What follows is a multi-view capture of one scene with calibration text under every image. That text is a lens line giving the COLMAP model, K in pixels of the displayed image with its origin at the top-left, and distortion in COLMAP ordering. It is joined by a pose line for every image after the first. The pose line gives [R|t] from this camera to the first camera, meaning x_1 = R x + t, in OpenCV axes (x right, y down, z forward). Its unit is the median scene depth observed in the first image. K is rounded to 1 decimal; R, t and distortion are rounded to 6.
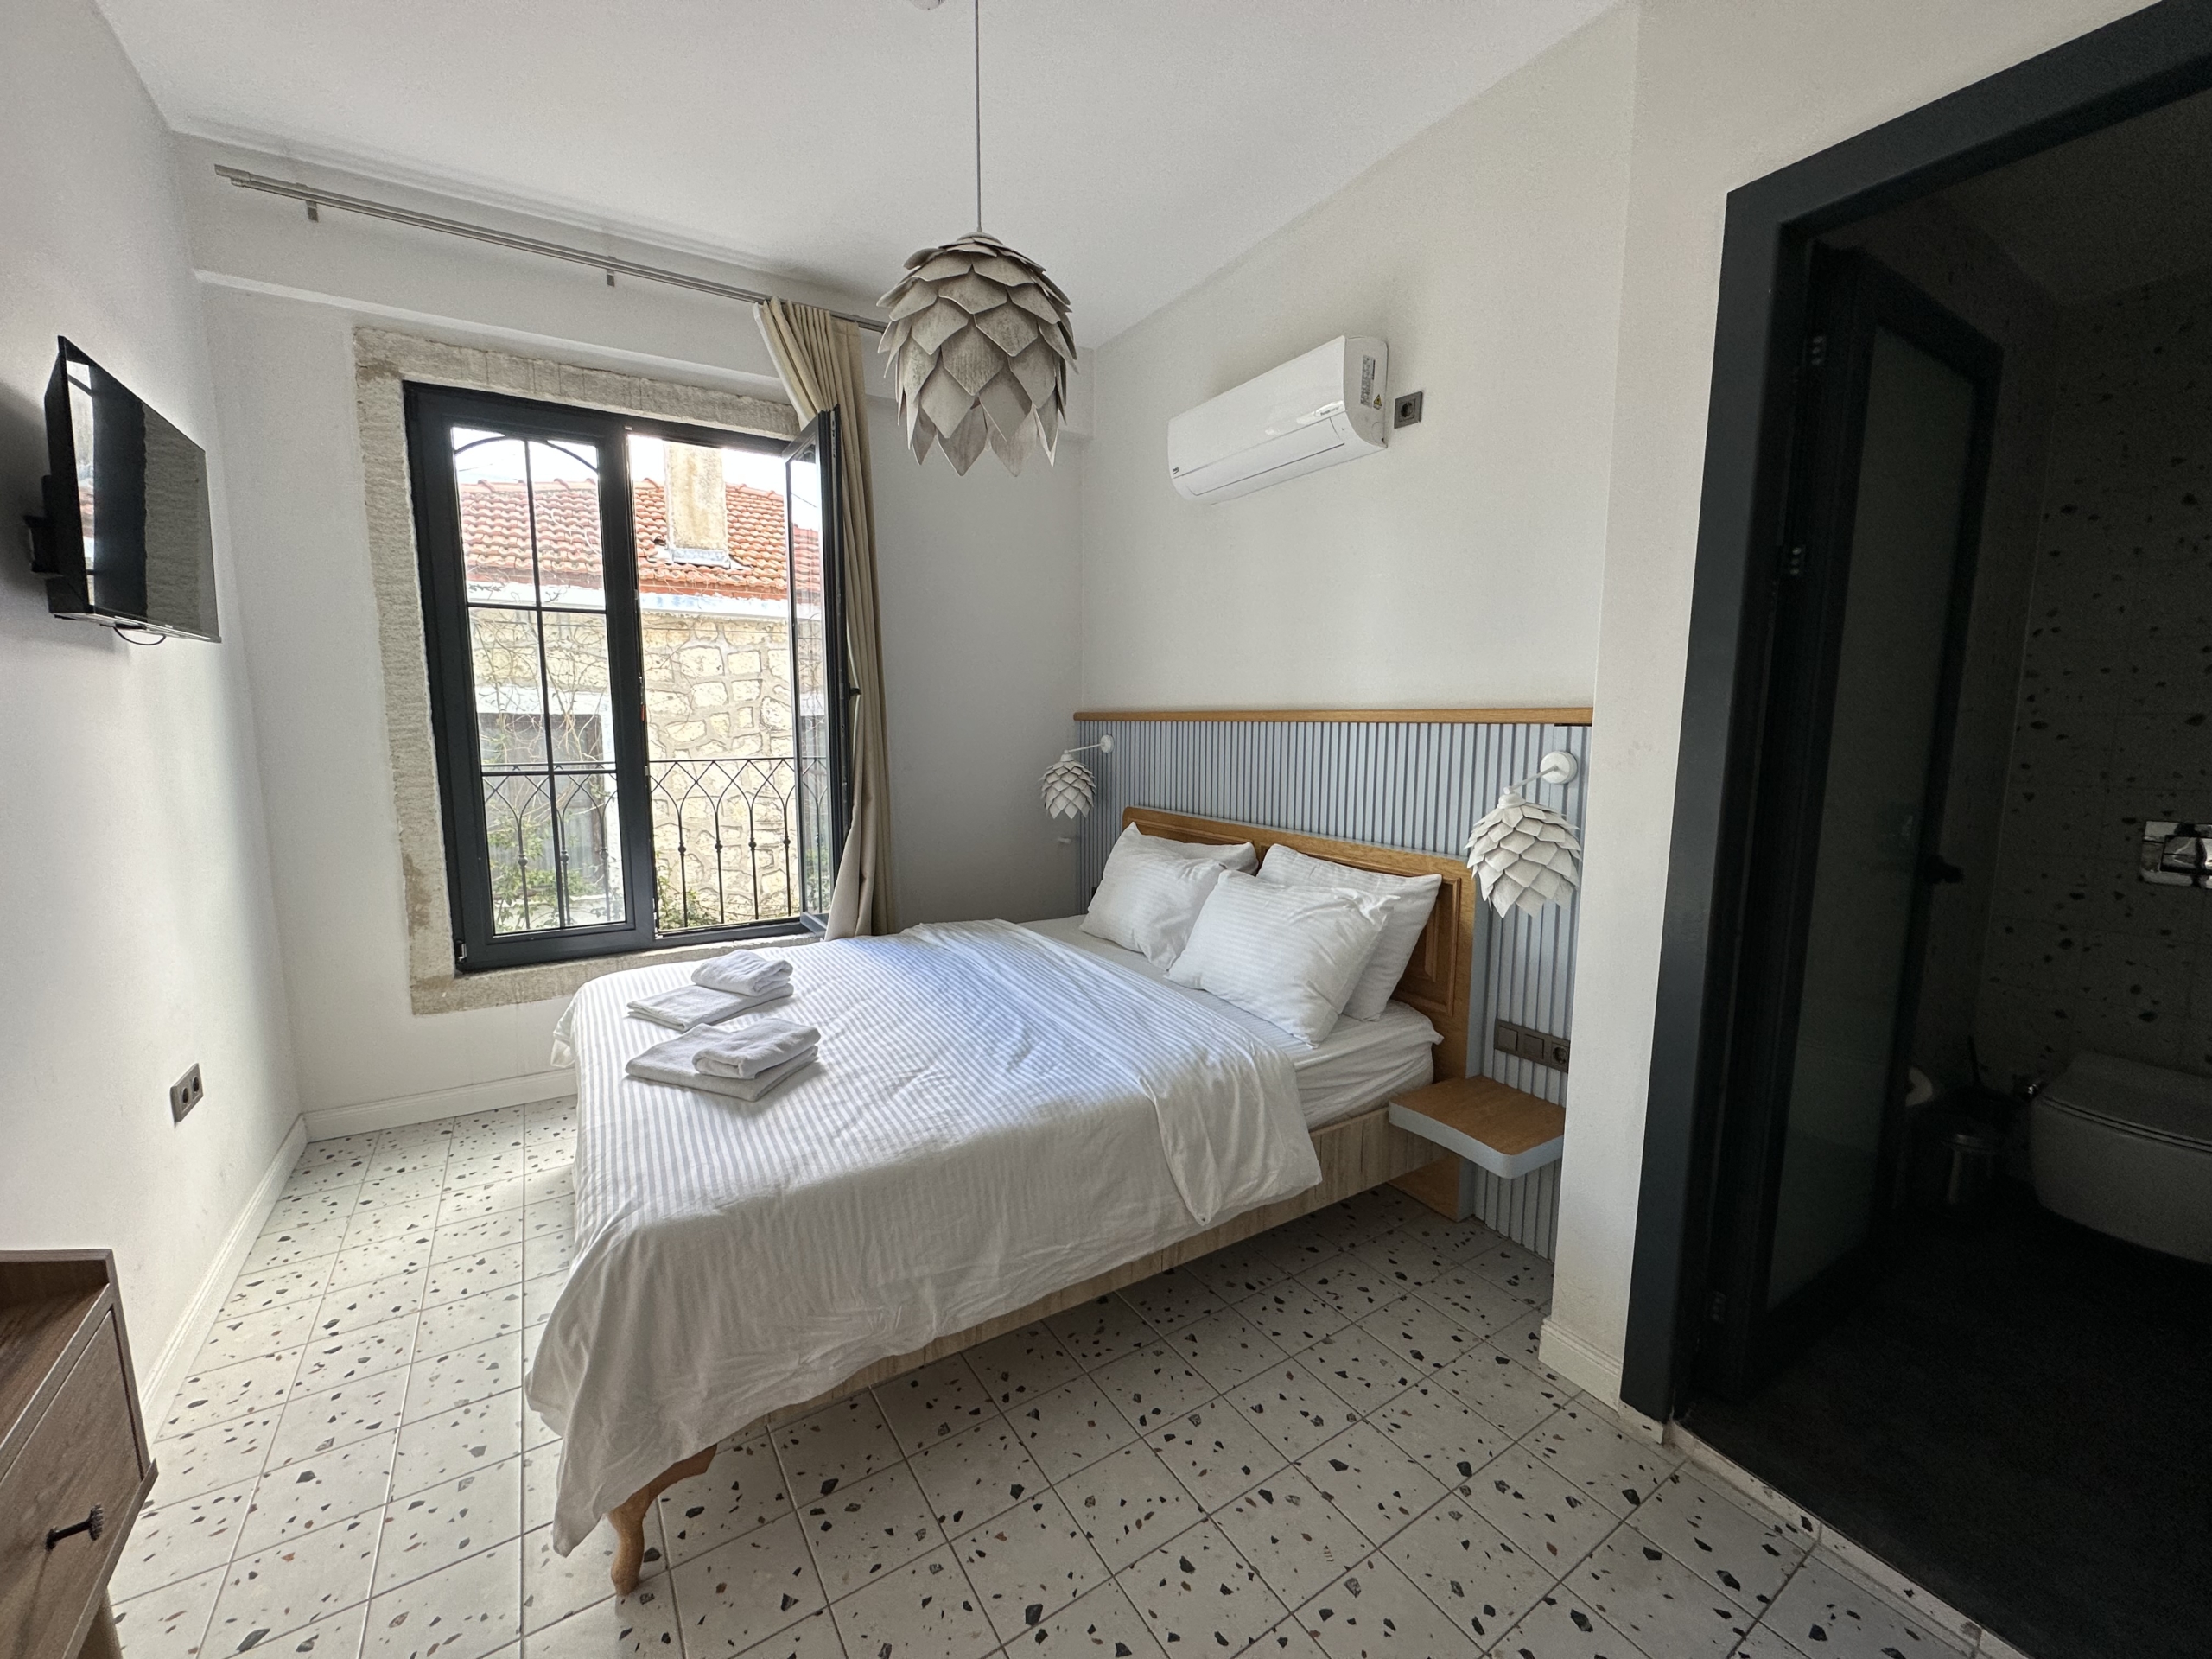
lens RADIAL K [[881.6, 0, 1103.0], [0, 881.6, 824.8], [0, 0, 1]] dist [-0.002318, -0.000171]
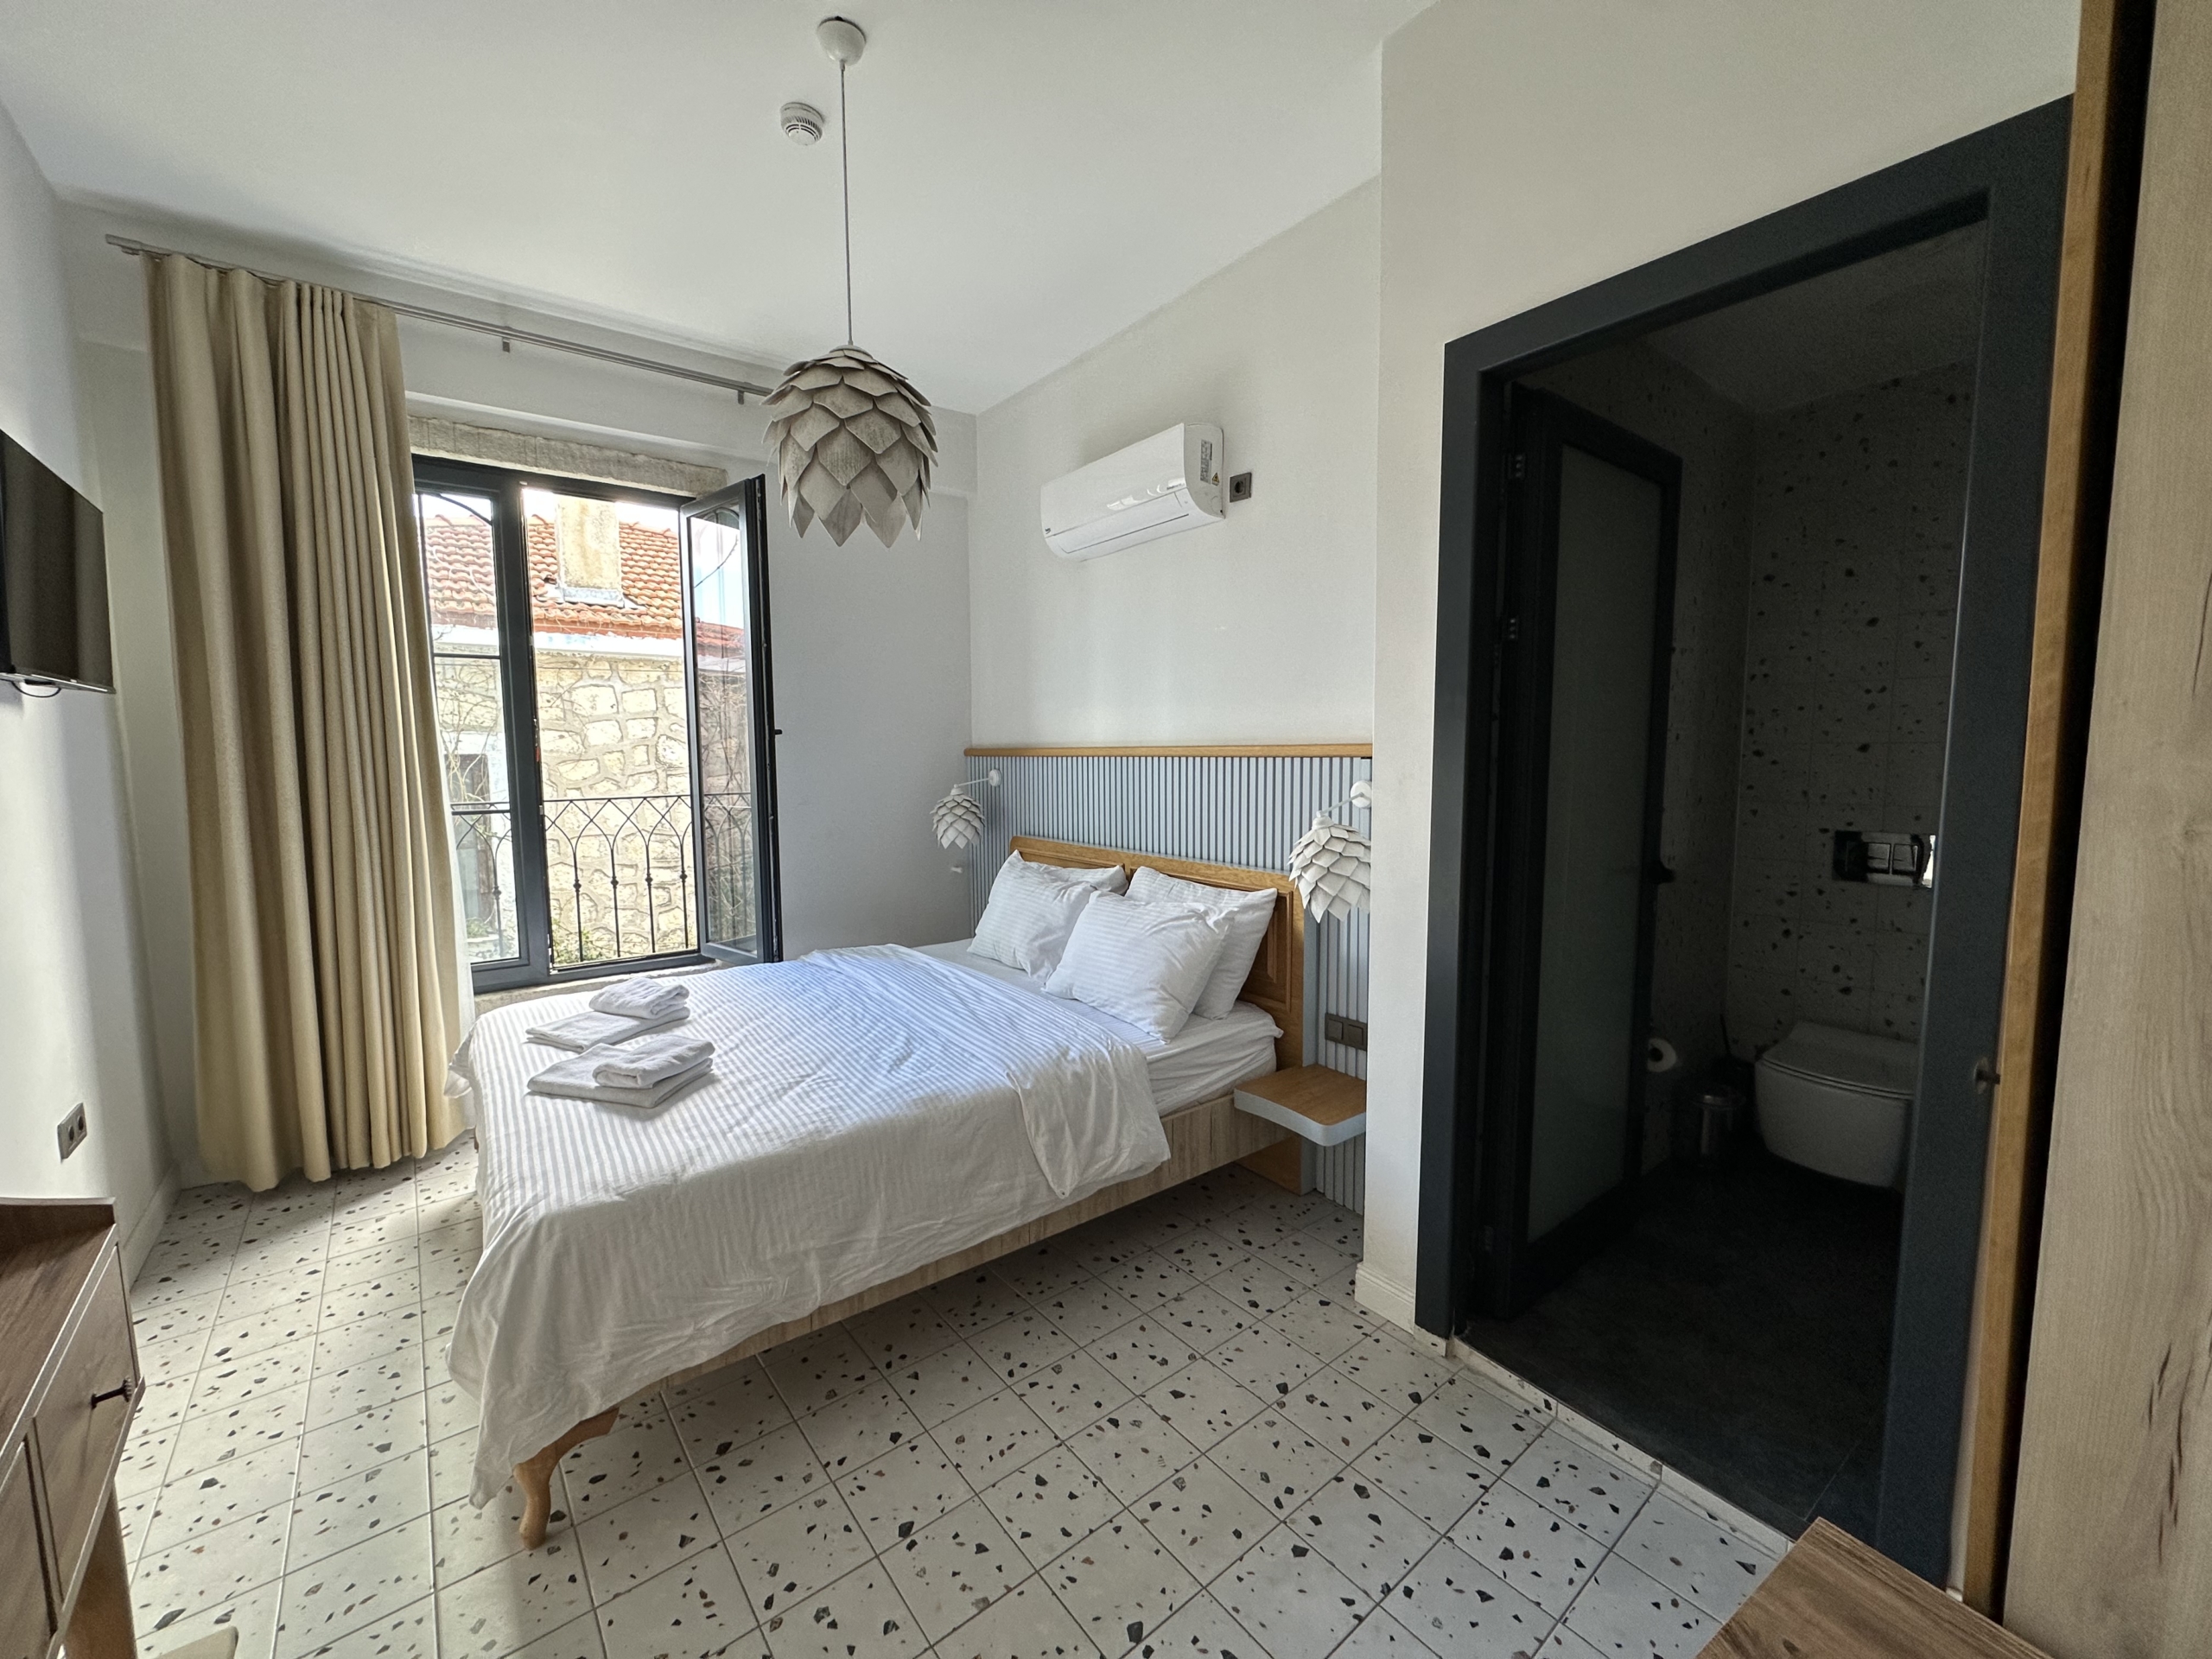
lens RADIAL K [[881.6, 0, 1105.5], [0, 881.6, 824.5], [0, 0, 1]] dist [-0.002318, -0.000171]
pose [[0.994760, -0.018486, 0.100555, 0.059636], [0.022115, 0.999140, -0.035088, 0.010280], [-0.099820, 0.037128, 0.994313, -0.153610]]
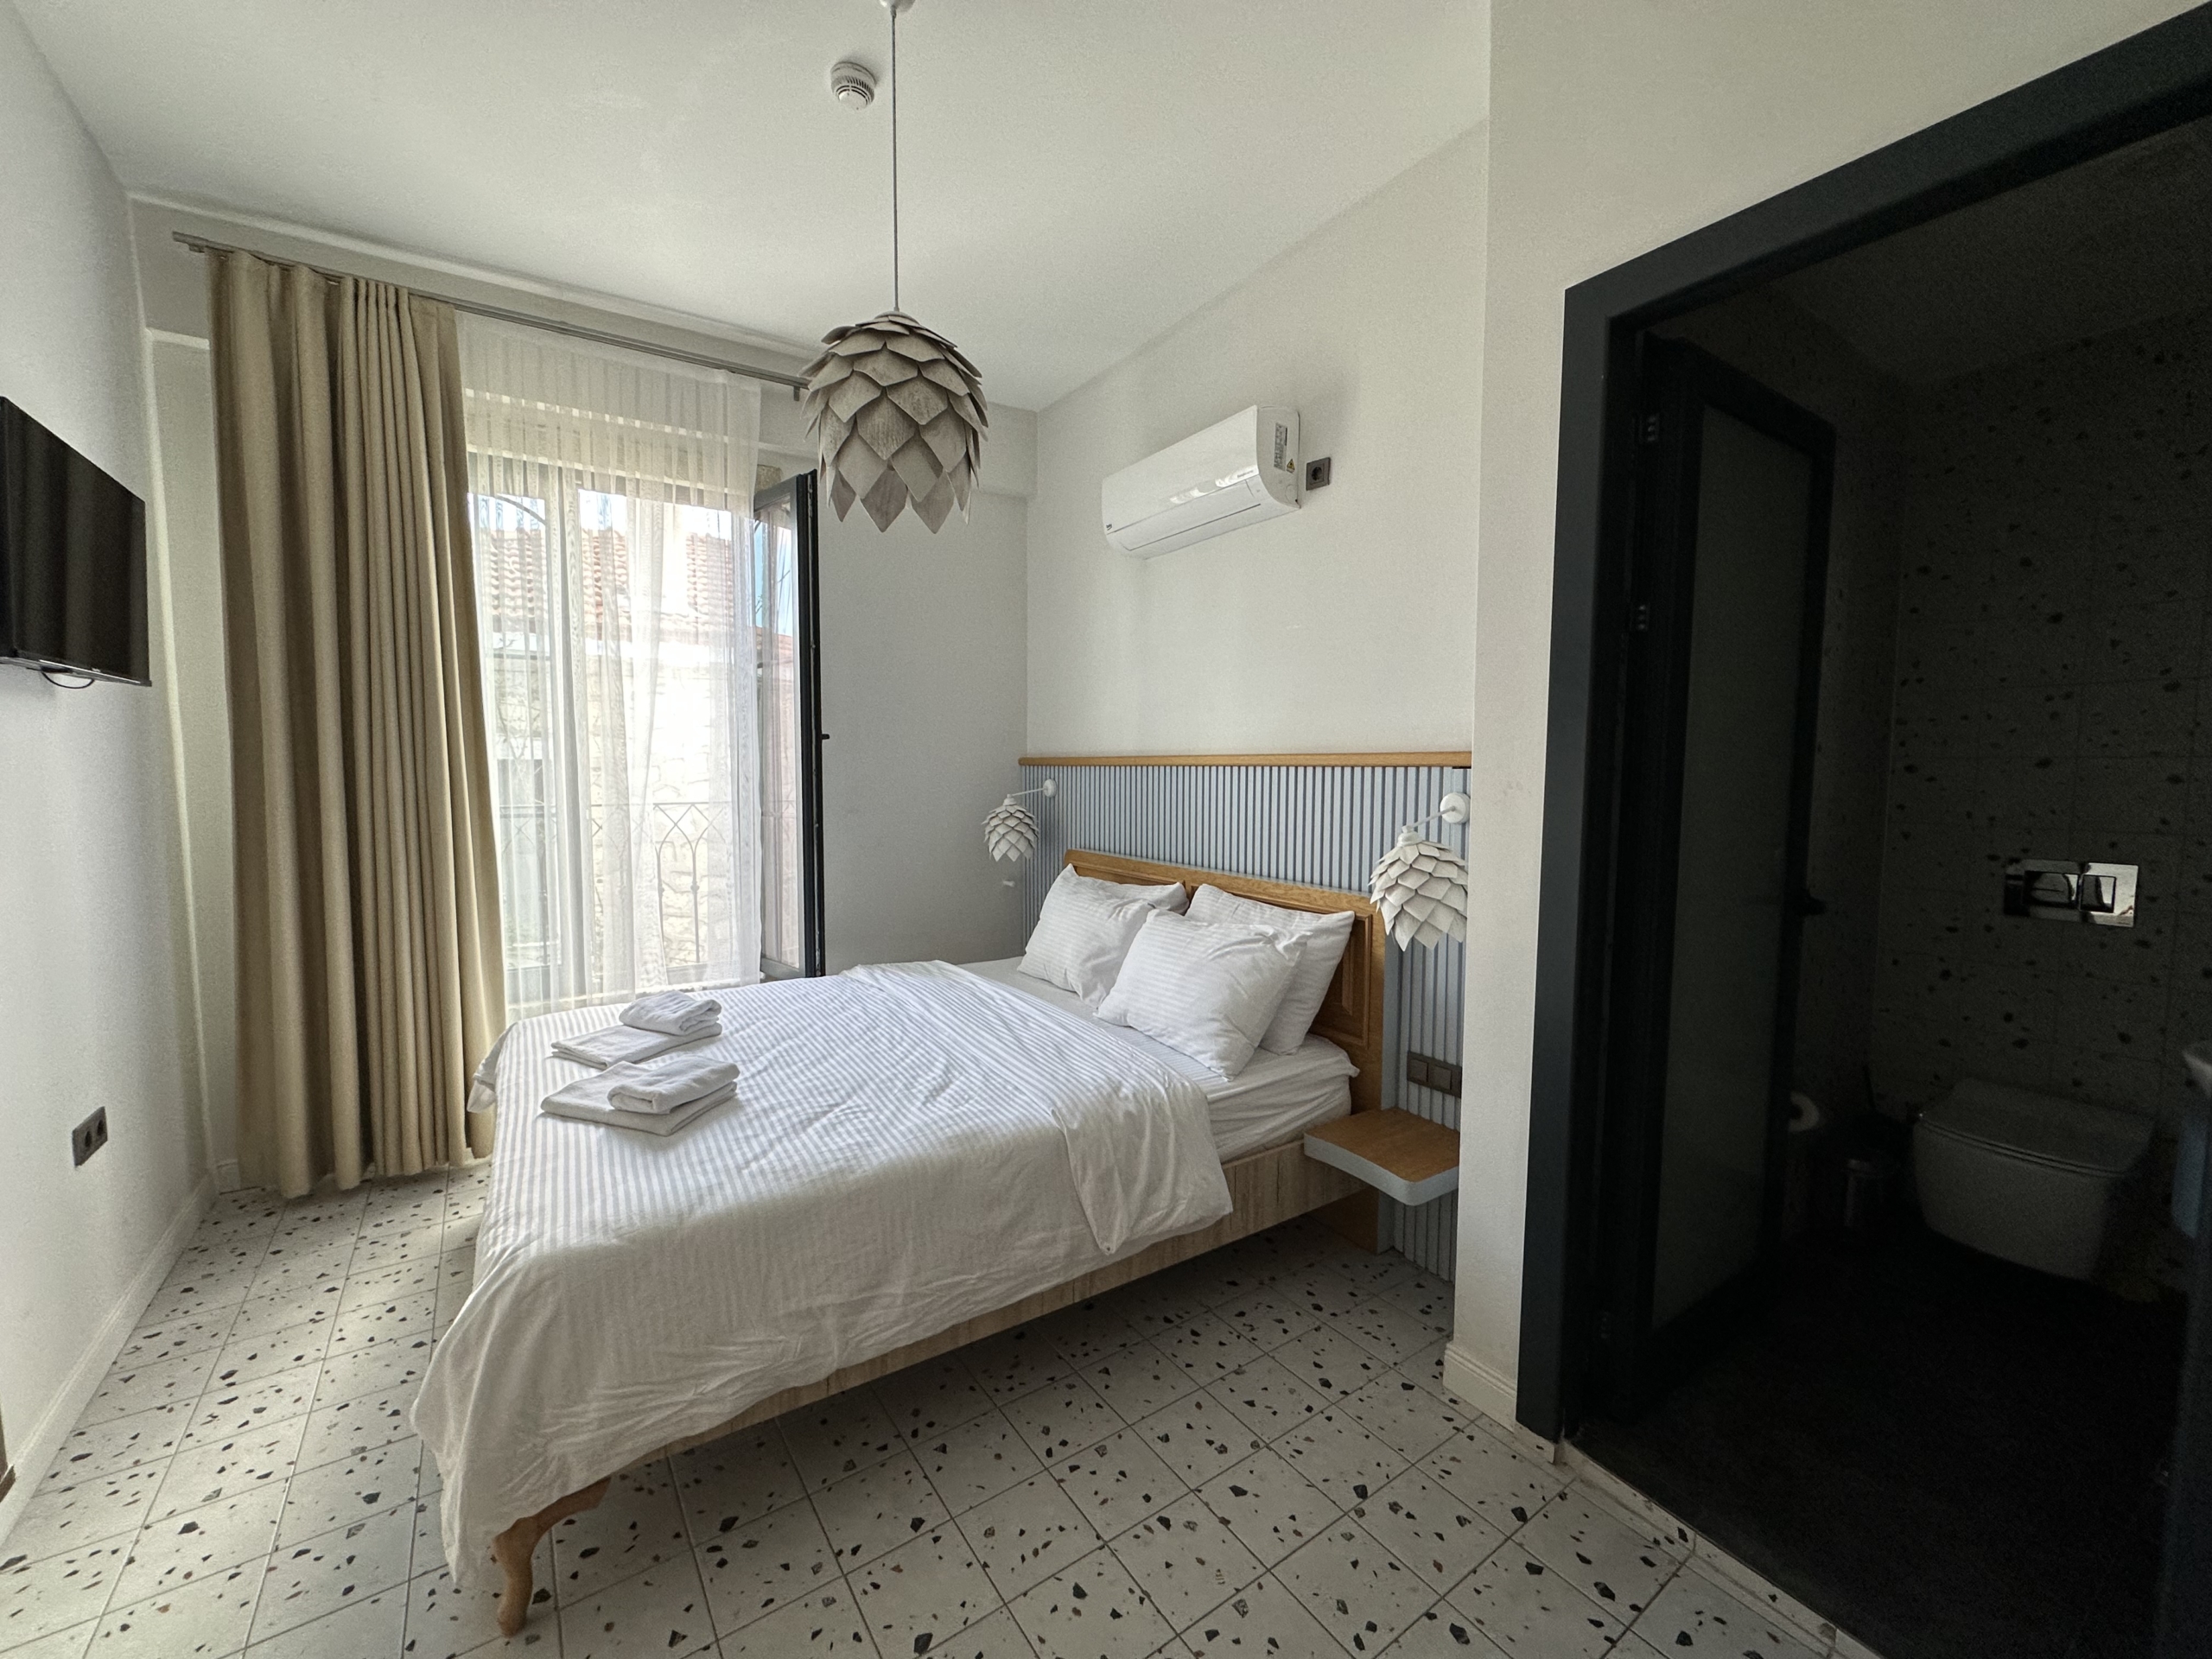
lens RADIAL K [[881.6, 0, 1104.1], [0, 881.6, 825.4], [0, 0, 1]] dist [-0.002318, -0.000171]
pose [[0.999498, -0.001656, 0.031634, 0.070096], [0.003342, 0.998571, -0.053334, 0.011913], [-0.031501, 0.053413, 0.998076, -0.043545]]
